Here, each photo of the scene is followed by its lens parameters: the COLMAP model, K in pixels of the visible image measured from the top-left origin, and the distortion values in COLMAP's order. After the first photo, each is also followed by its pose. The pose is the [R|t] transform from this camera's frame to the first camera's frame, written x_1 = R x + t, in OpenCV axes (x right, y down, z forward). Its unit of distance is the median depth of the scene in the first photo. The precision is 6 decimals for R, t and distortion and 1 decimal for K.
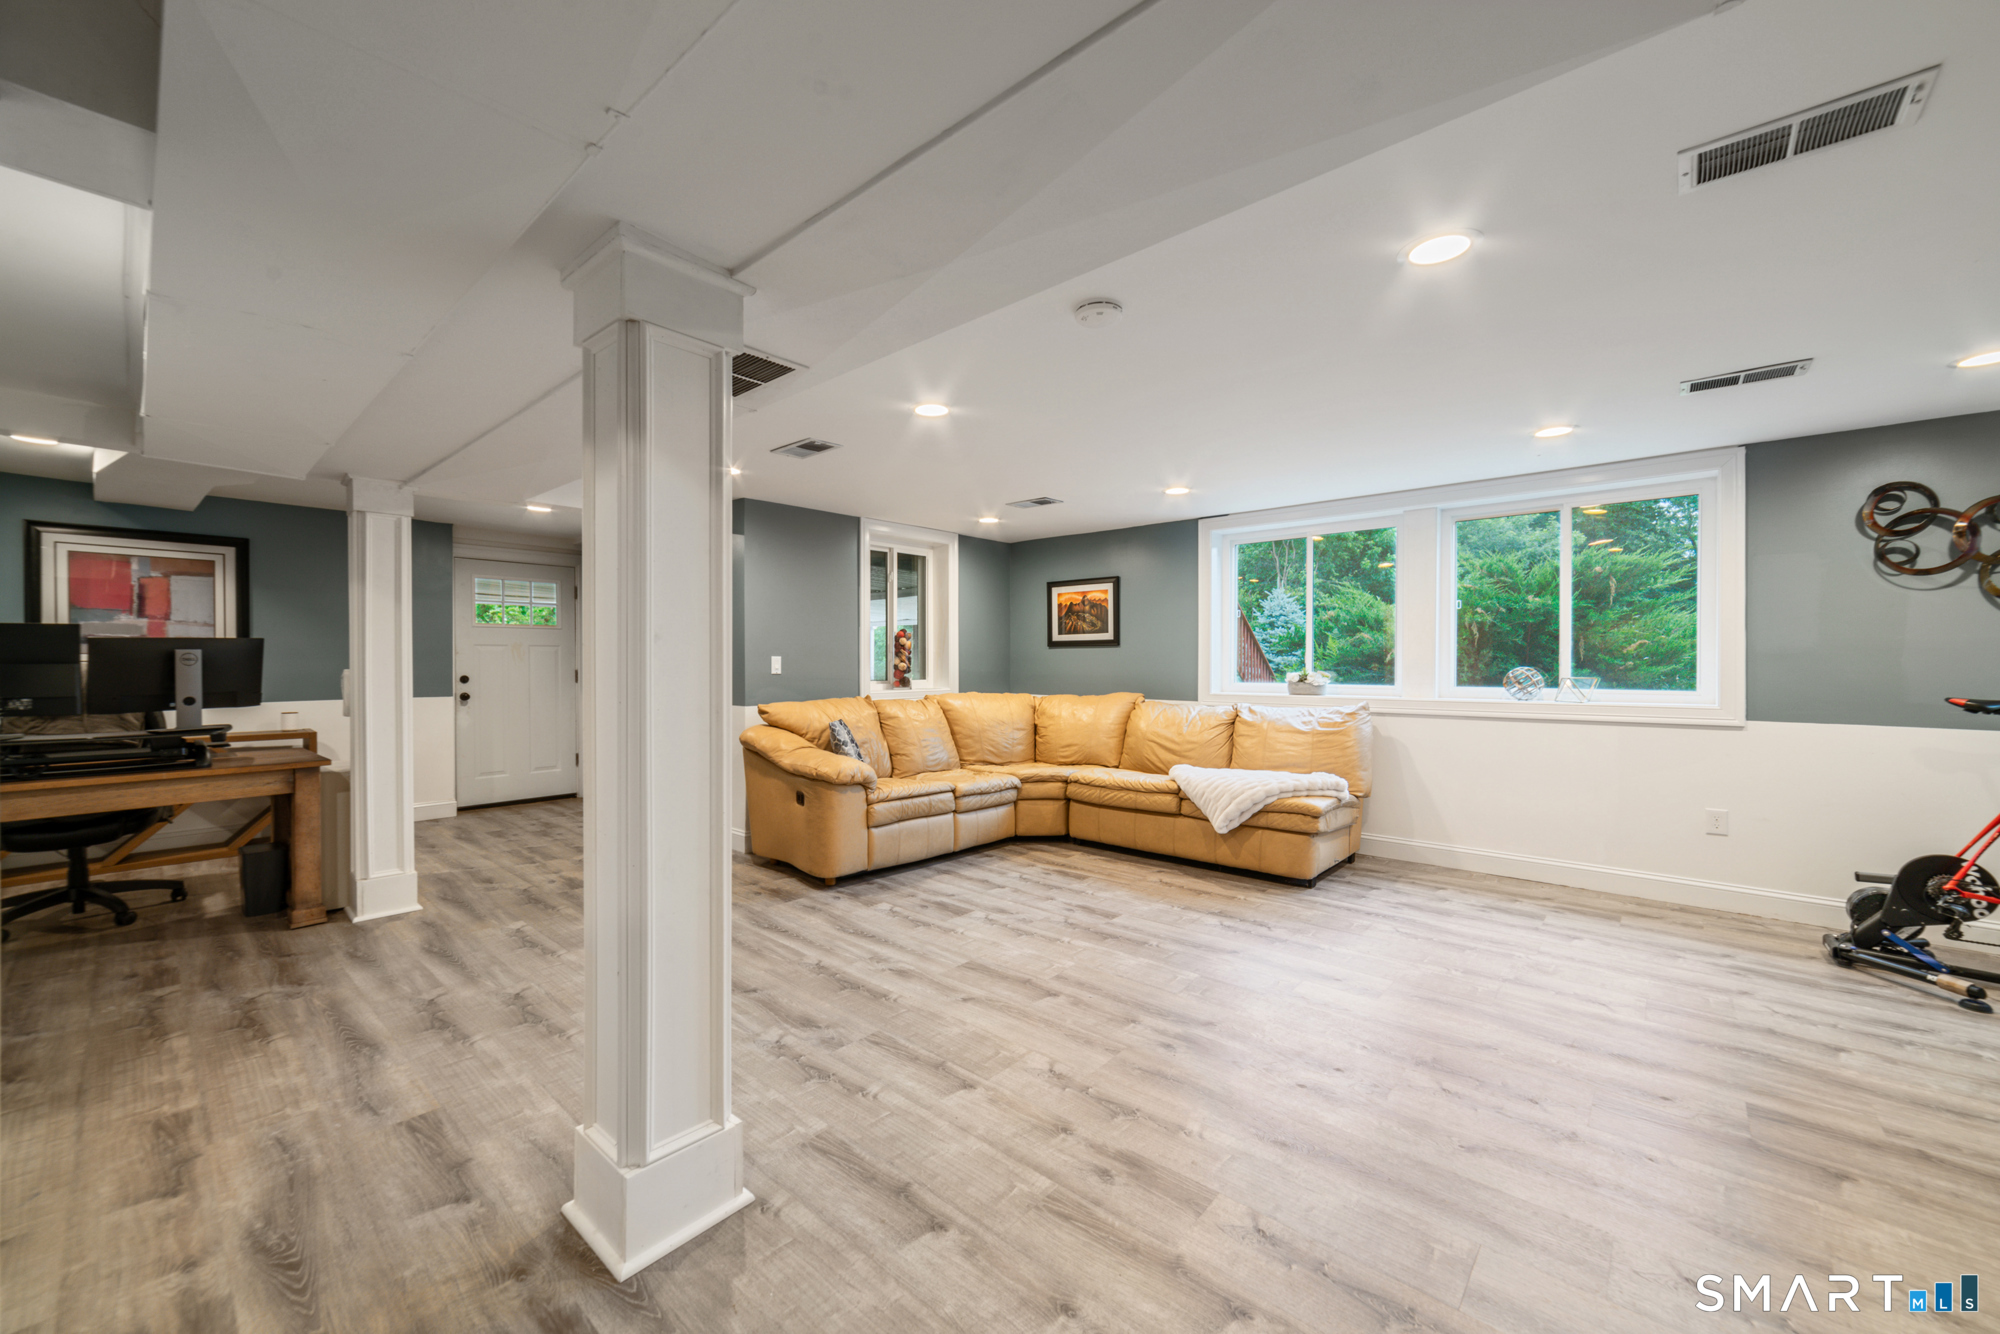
lens RADIAL K [[773.3, 0, 997.0], [0, 773.3, 674.6], [0, 0, 1]] dist [0.001734, 0.000543]
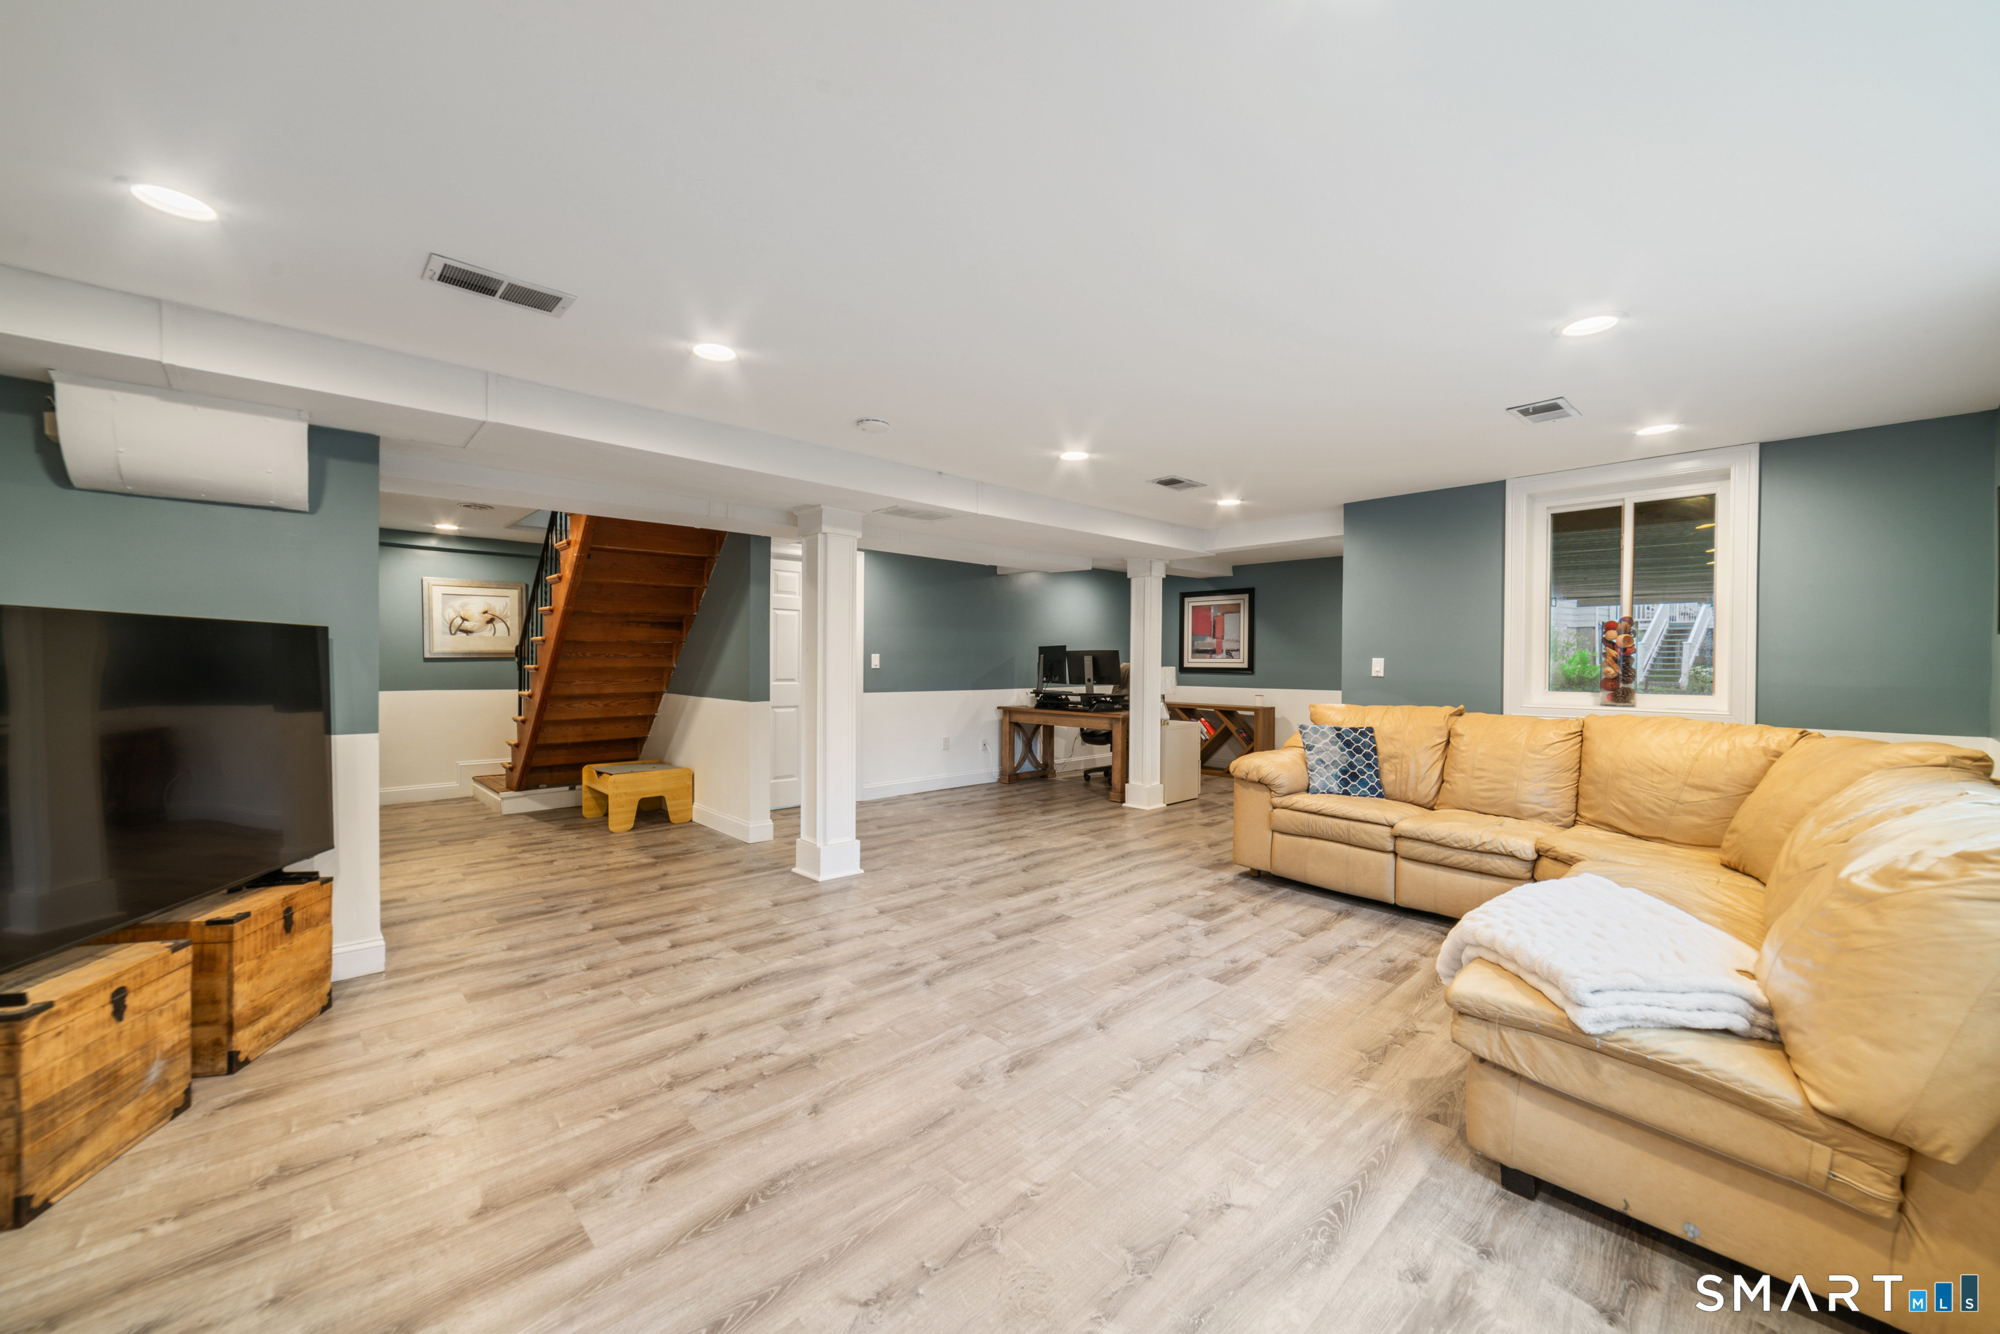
lens RADIAL K [[773.3, 0, 997.0], [0, 773.3, 674.6], [0, 0, 1]] dist [0.001734, 0.000543]
pose [[-0.096708, 0.017128, -0.995165, 0.924809], [-0.022312, 0.999563, 0.019372, -0.014348], [0.995063, 0.024078, -0.096284, 0.804678]]
